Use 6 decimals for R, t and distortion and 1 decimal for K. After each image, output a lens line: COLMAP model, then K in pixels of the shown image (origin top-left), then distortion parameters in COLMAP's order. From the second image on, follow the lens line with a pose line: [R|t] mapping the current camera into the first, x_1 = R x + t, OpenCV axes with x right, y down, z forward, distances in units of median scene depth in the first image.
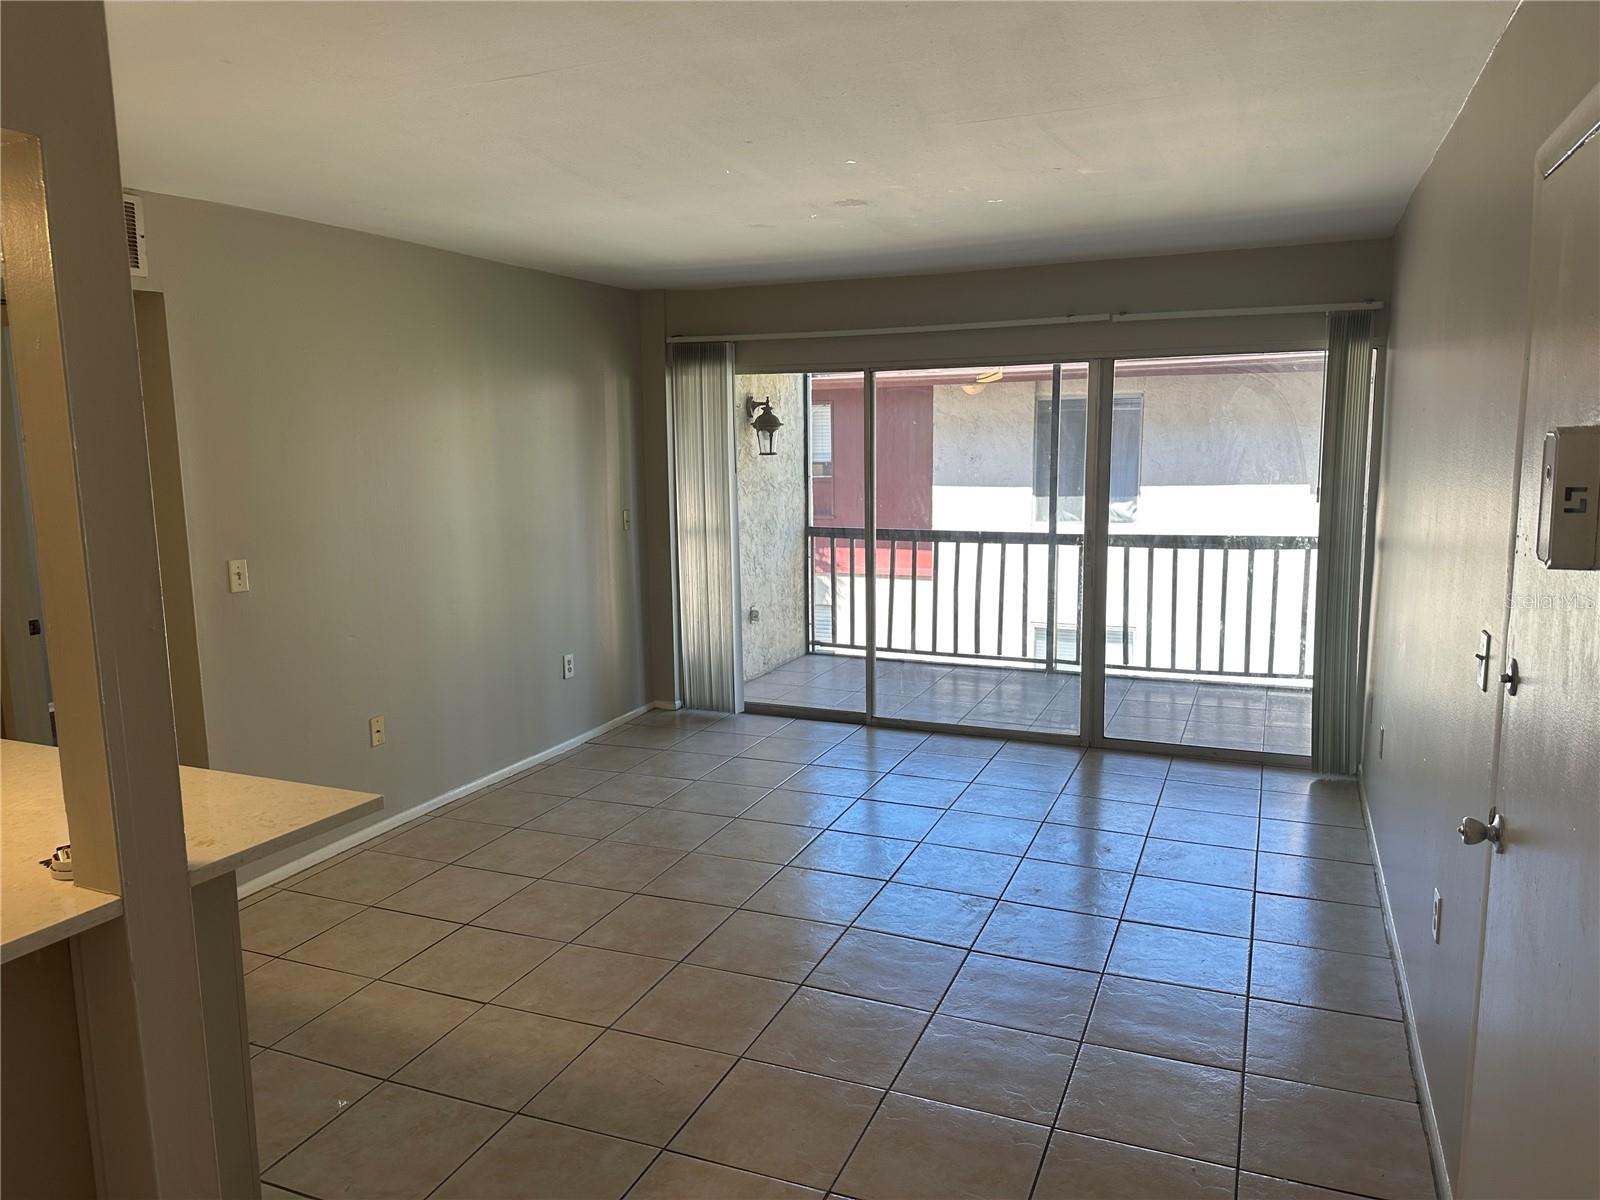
lens RADIAL K [[1120.6, 0, 810.1], [0, 1120.6, 595.7], [0, 0, 1]] dist [0.045744, -0.049126]
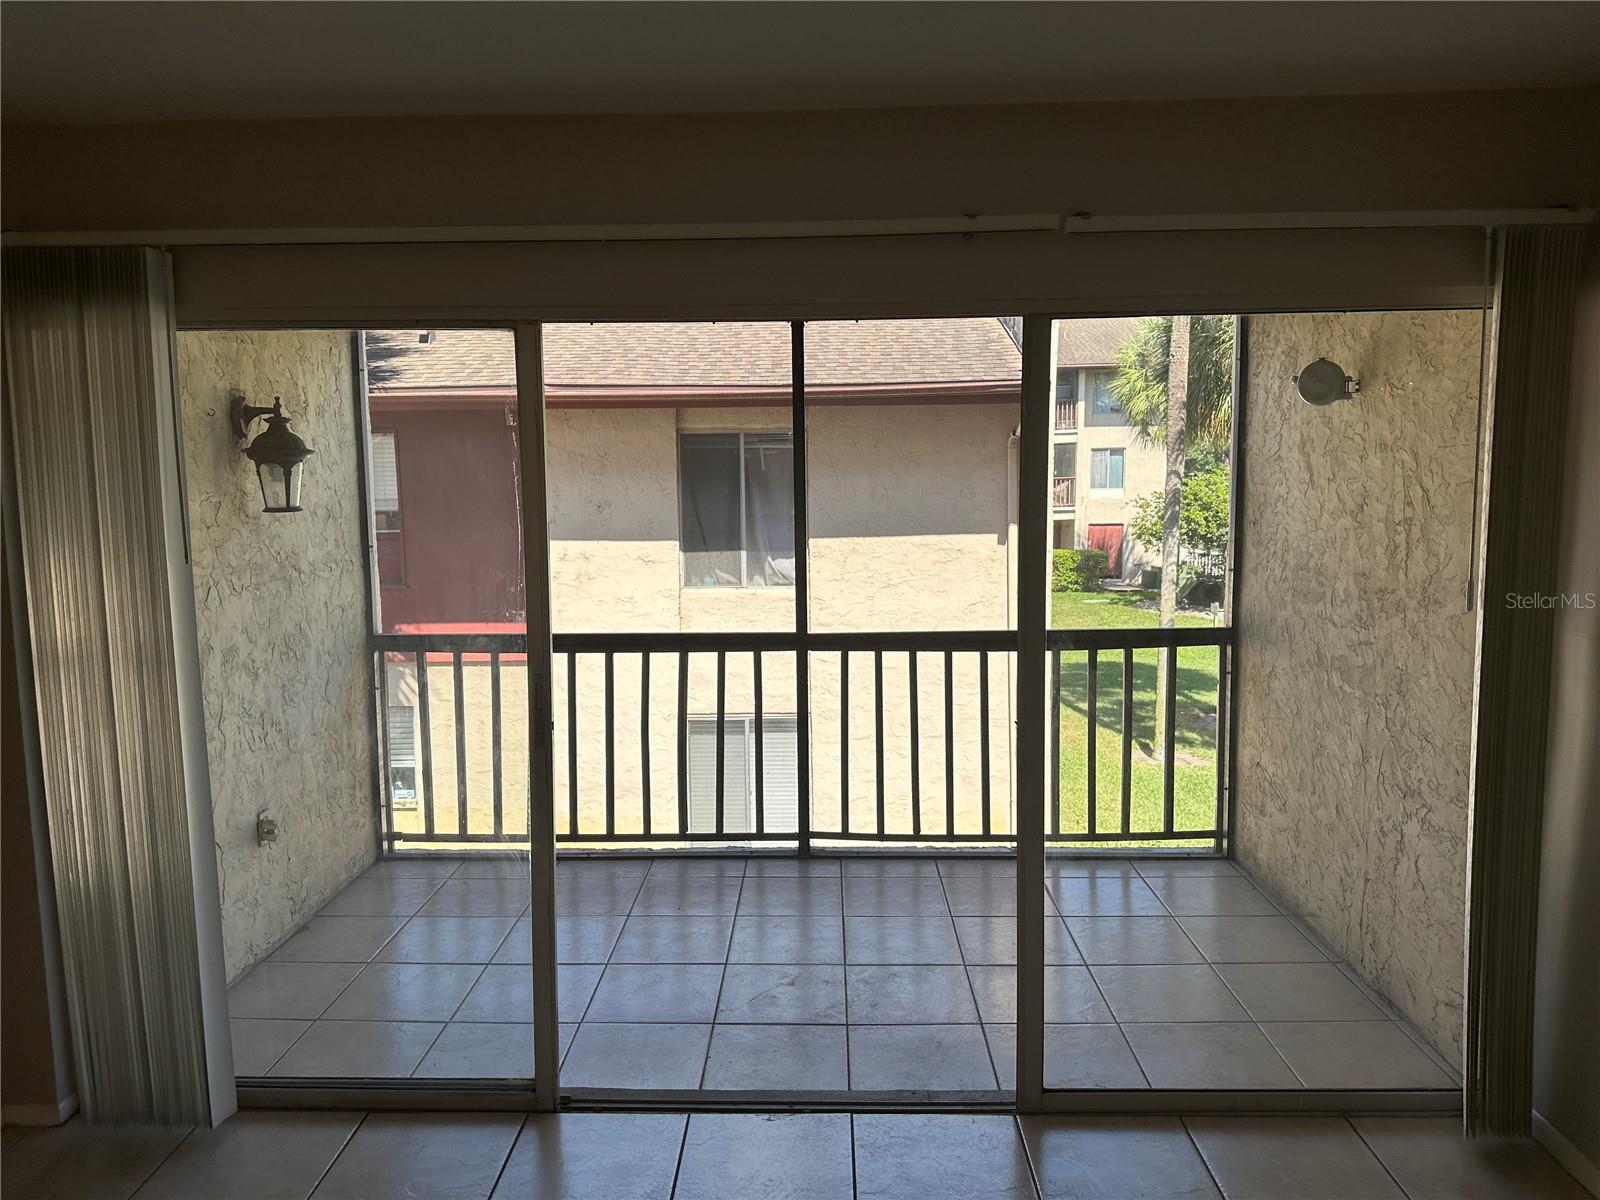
lens RADIAL K [[1120.6, 0, 809.2], [0, 1120.6, 594.0], [0, 0, 1]] dist [0.045744, -0.049126]
pose [[0.929552, -0.039864, 0.366529, -0.004881], [0.052844, 0.998279, -0.025442, -0.060702], [-0.364884, 0.043019, 0.930059, 0.425239]]
